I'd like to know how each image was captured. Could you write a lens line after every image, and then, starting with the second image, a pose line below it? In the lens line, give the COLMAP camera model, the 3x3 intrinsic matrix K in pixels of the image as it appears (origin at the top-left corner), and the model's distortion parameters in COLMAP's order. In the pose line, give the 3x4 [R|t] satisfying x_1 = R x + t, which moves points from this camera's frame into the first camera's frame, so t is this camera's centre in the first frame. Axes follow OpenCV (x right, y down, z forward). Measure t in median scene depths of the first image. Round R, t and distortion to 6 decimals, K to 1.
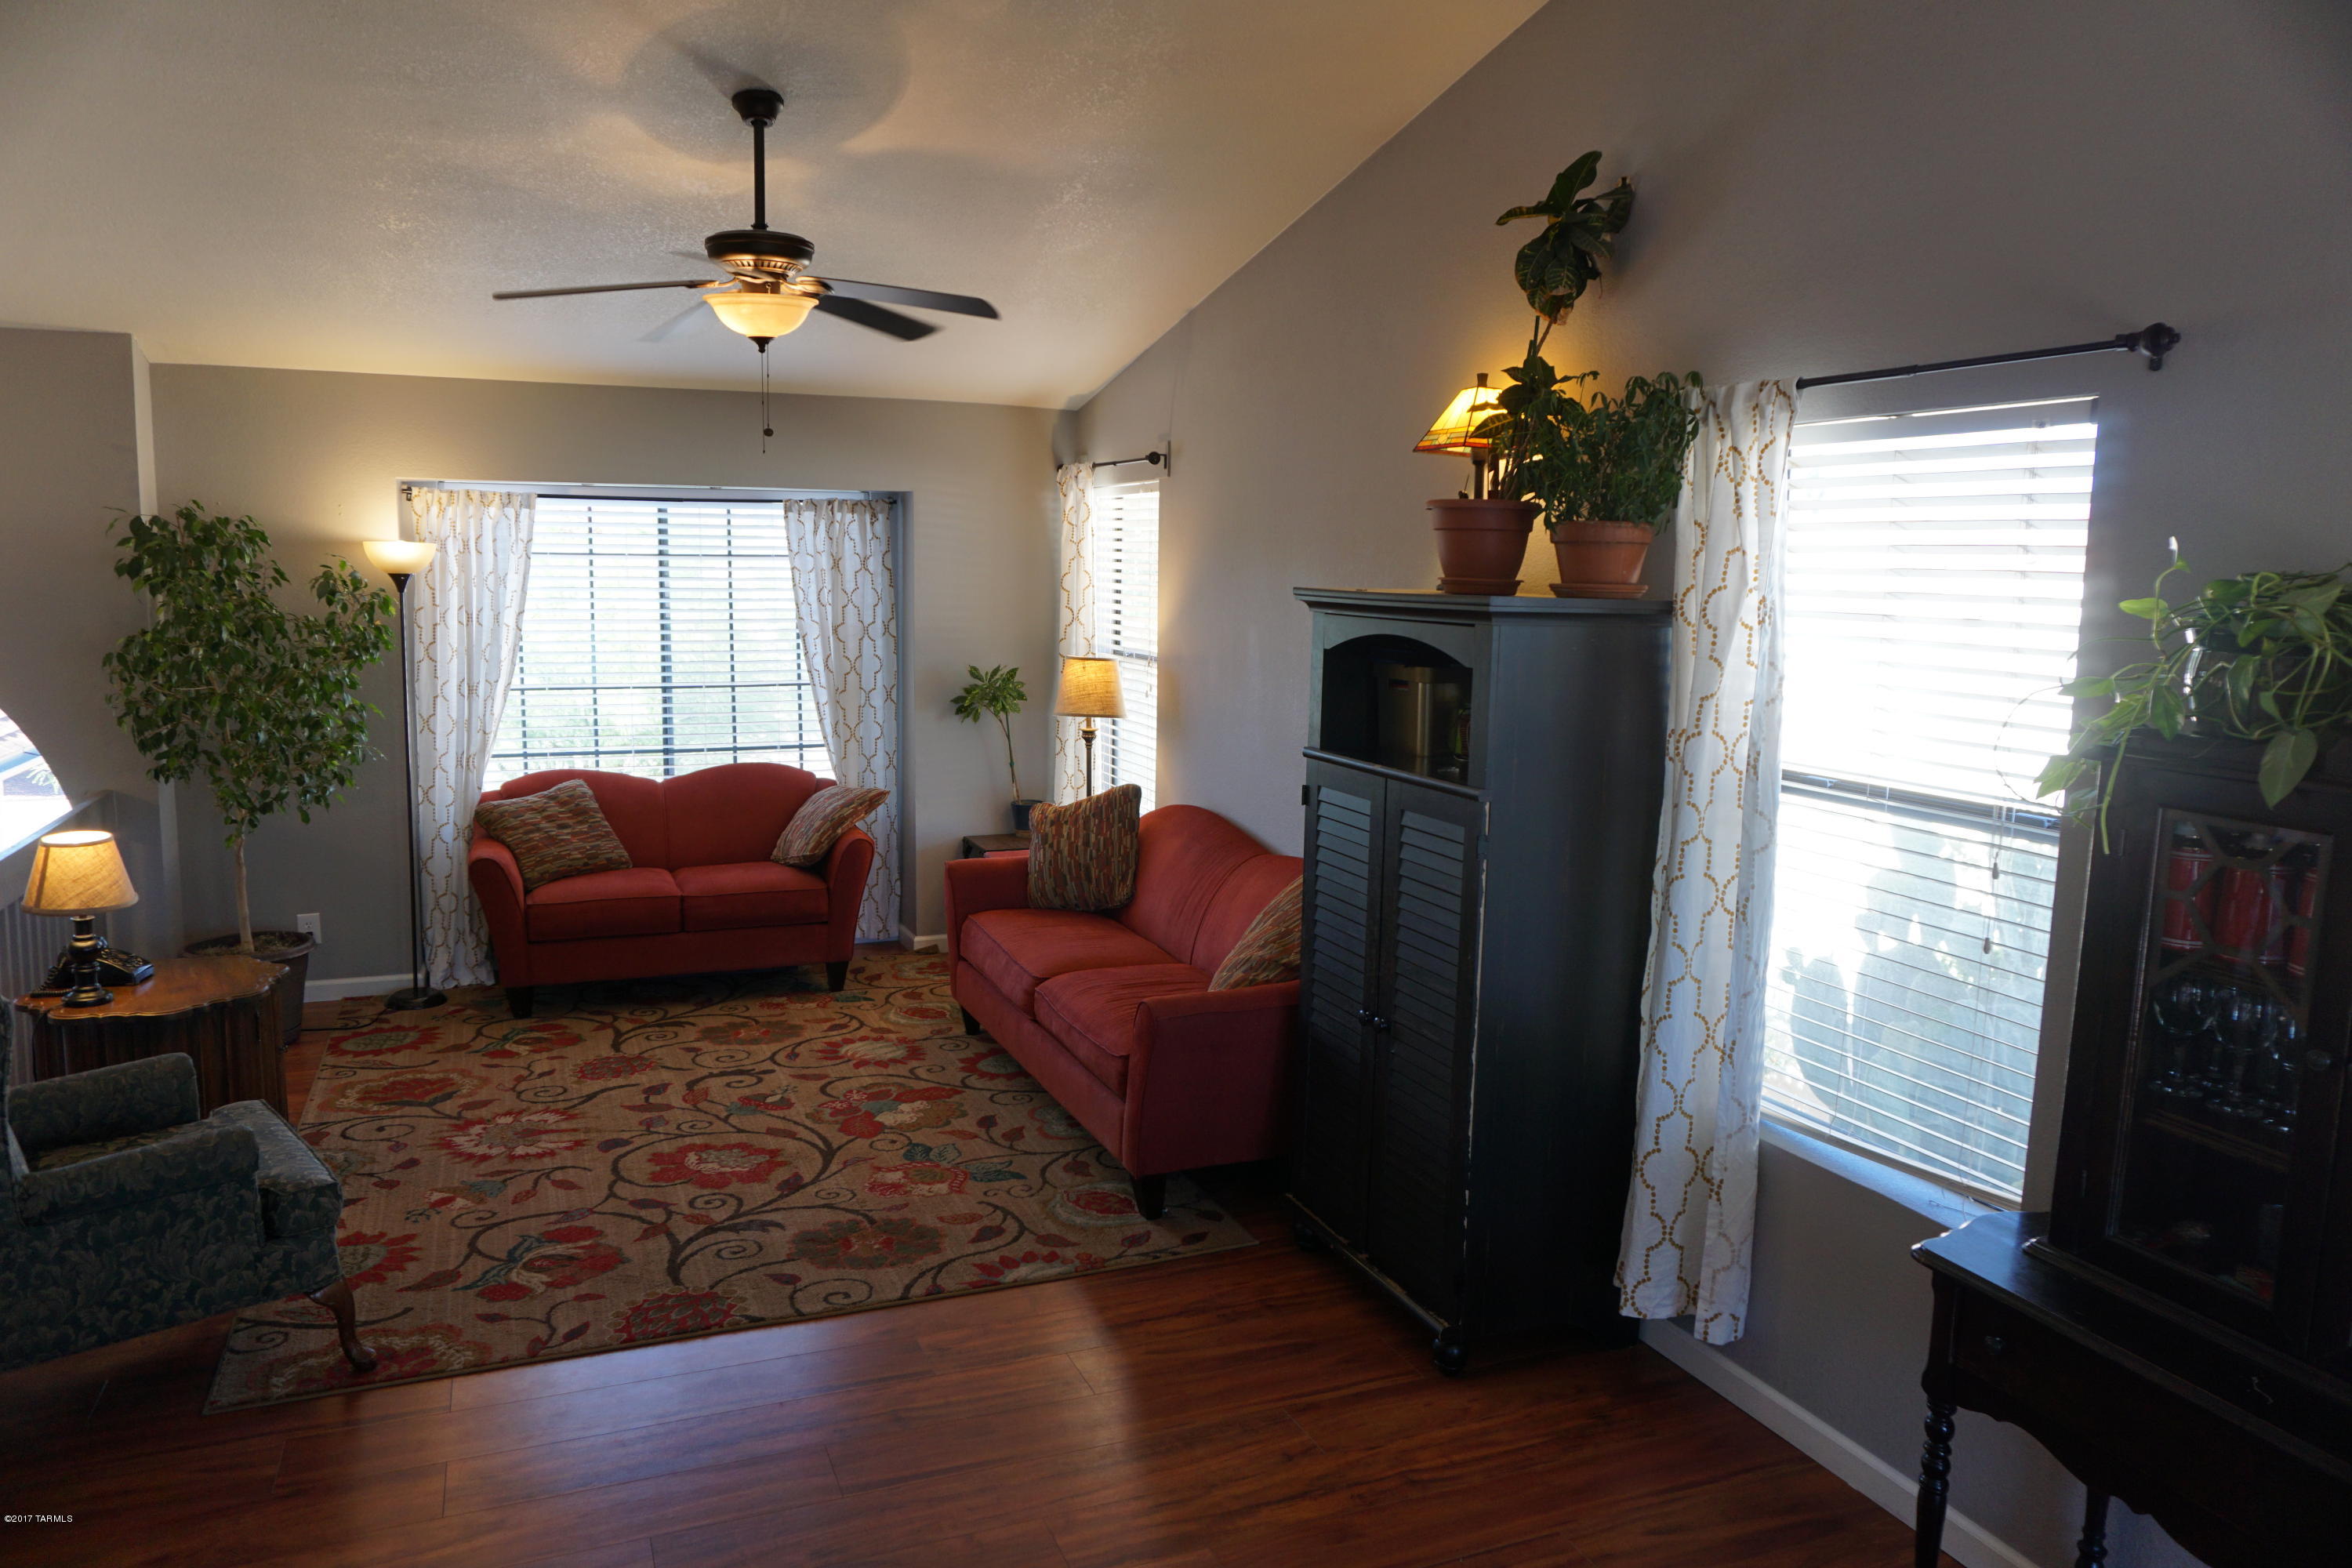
lens RADIAL K [[1586.7, 0, 1172.5], [0, 1586.7, 774.3], [0, 0, 1]] dist [-0.047857, 0.045285]
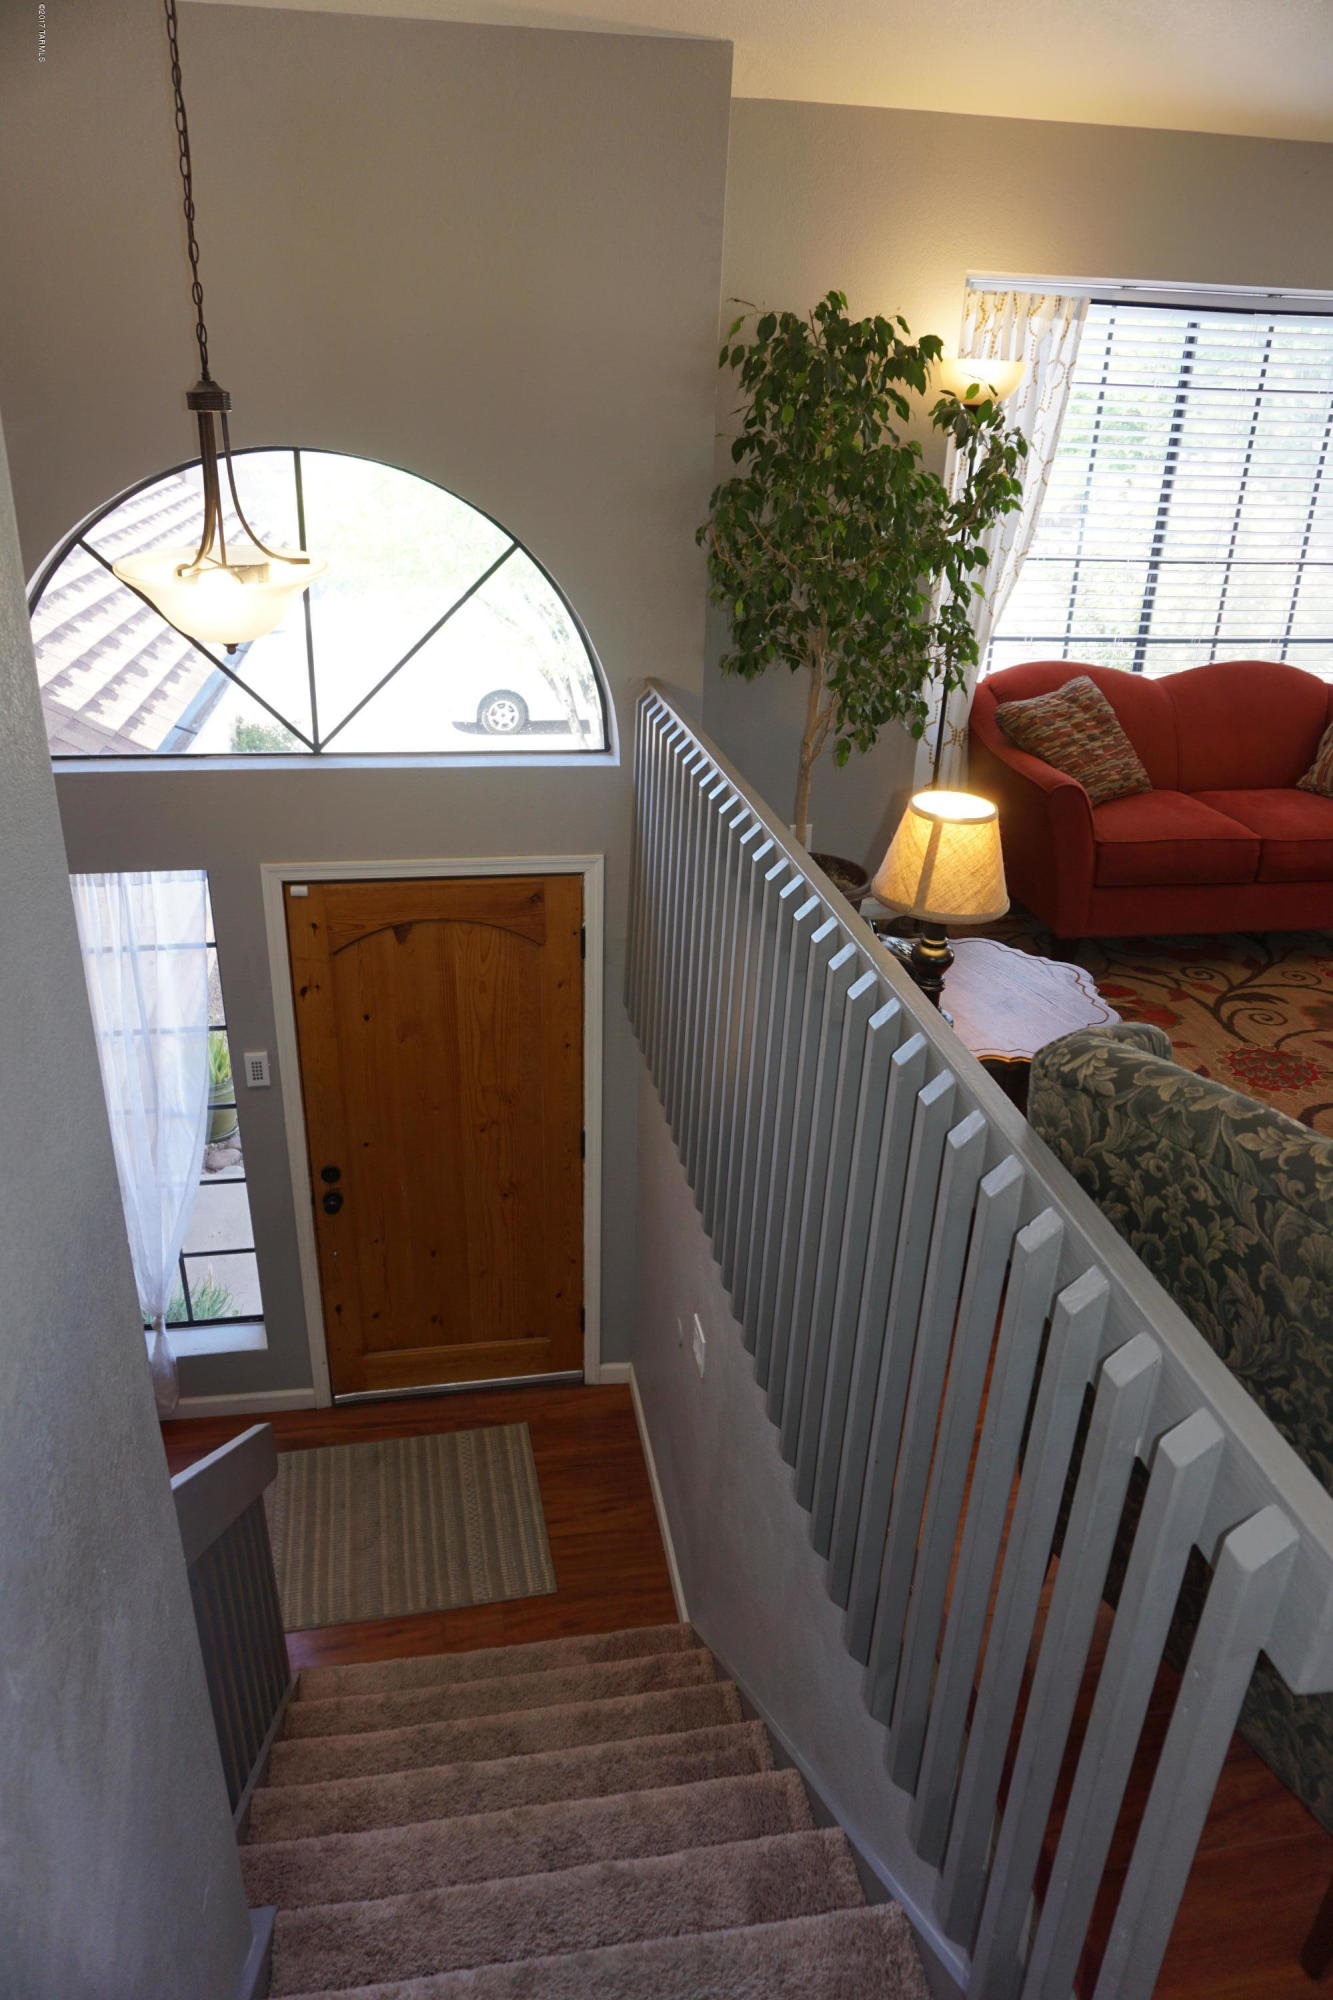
lens RADIAL K [[1349.3, 0, 669.1], [0, 1349.3, 995.6], [0, 0, 1]] dist [-0.047857, 0.045285]
pose [[0.976250, 0.101650, -0.191321, -0.506233], [-0.043880, 0.957565, 0.284856, -0.031493], [0.212158, -0.269696, 0.939283, 0.284452]]
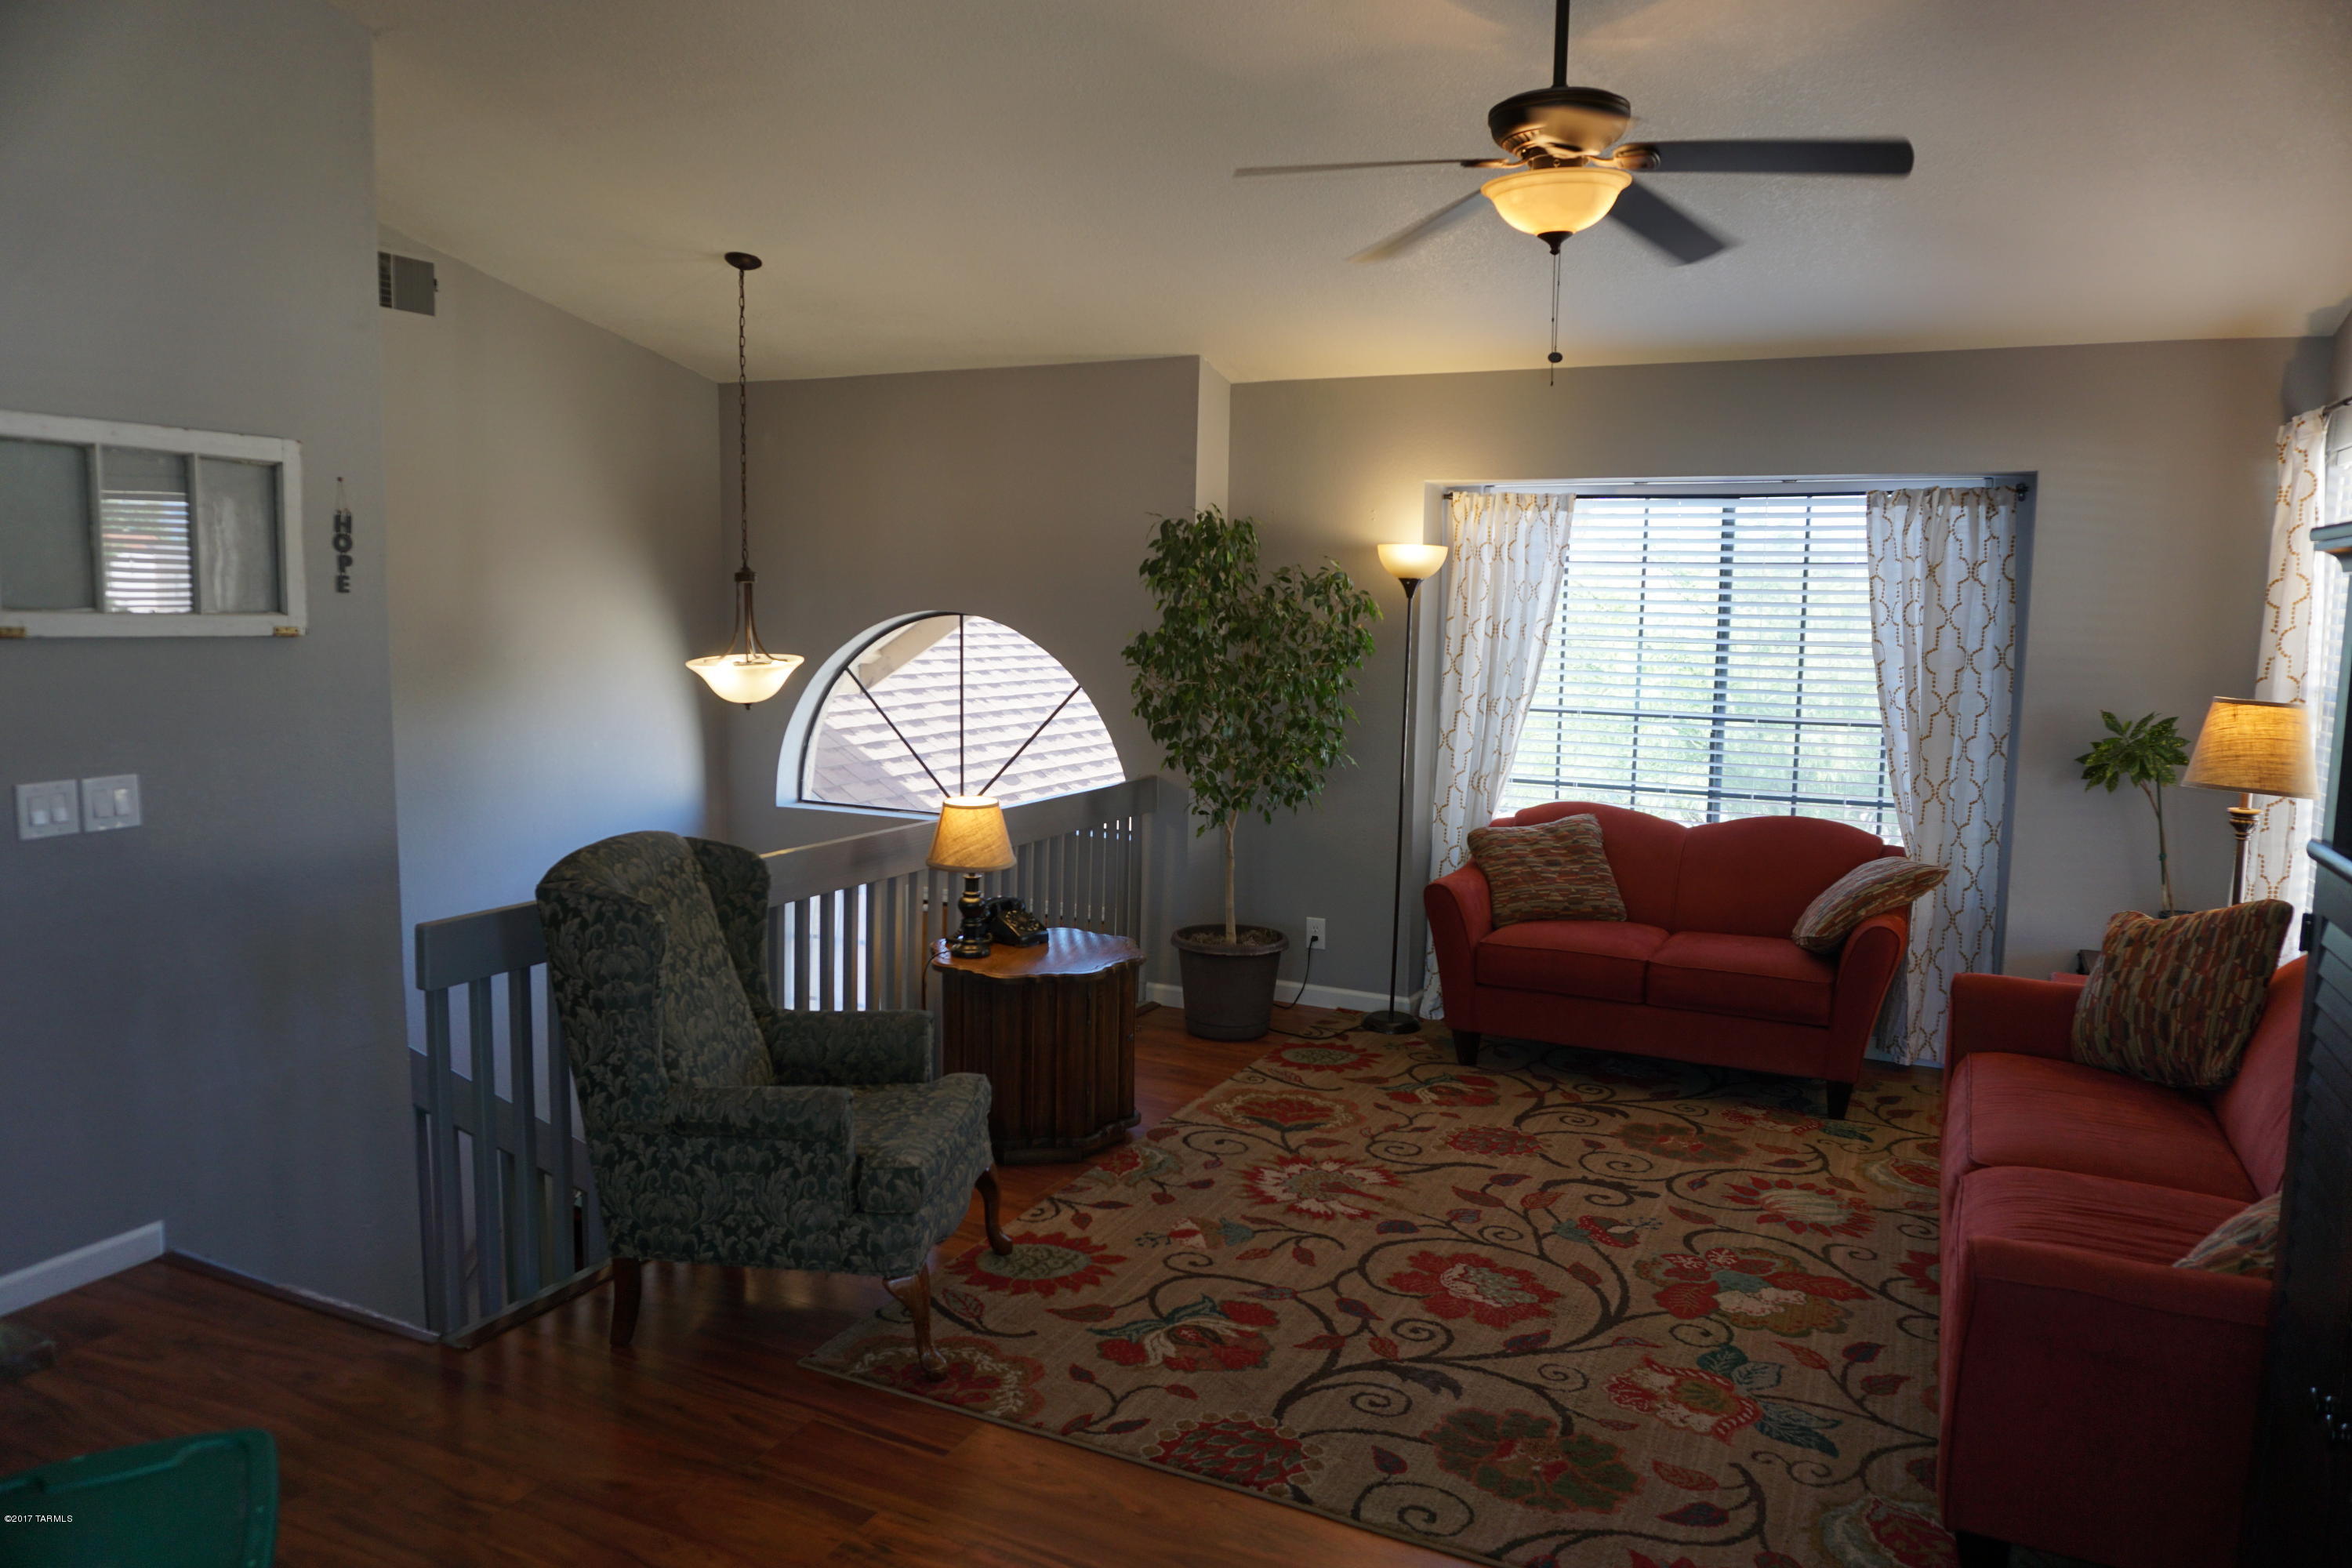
lens RADIAL K [[1586.7, 0, 1172.5], [0, 1586.7, 774.3], [0, 0, 1]] dist [-0.047857, 0.045285]
pose [[0.658814, 0.078442, -0.748205, 0.152877], [-0.107648, 0.994144, 0.009440, -0.002500], [0.744564, 0.074323, 0.663401, 0.270745]]
